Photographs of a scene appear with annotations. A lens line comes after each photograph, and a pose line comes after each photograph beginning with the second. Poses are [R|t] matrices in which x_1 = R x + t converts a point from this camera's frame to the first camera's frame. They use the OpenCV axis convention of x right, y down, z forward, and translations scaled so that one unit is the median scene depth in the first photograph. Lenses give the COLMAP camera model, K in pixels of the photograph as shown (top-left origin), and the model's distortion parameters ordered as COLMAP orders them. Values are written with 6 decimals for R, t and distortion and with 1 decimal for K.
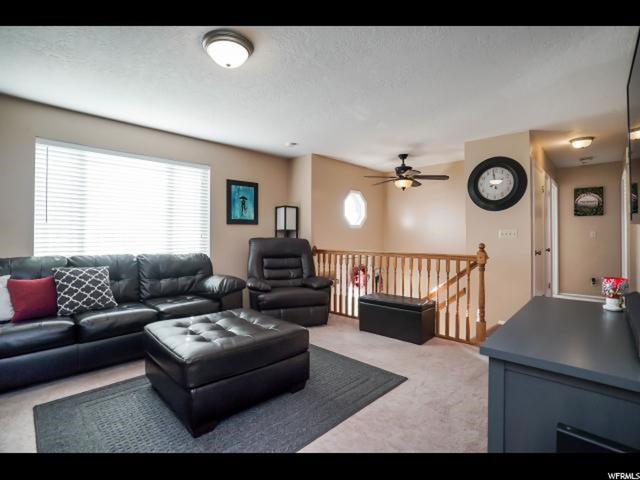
lens RADIAL K [[315.4, 0, 321.0], [0, 315.4, 233.6], [0, 0, 1]] dist [-0.030311, 0.009072]
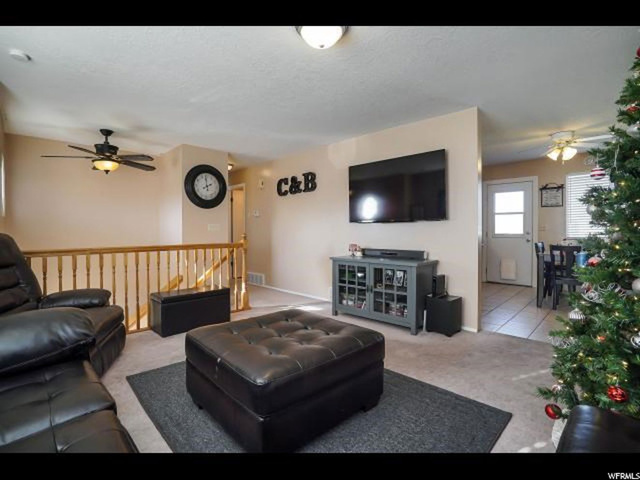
lens RADIAL K [[315.4, 0, 321.0], [0, 315.4, 234.1], [0, 0, 1]] dist [-0.030311, 0.009072]
pose [[0.017477, -0.023255, 0.999577, -0.656507], [-0.009209, 0.999683, 0.023419, -0.002344], [-0.999805, -0.009614, 0.017258, 0.489593]]
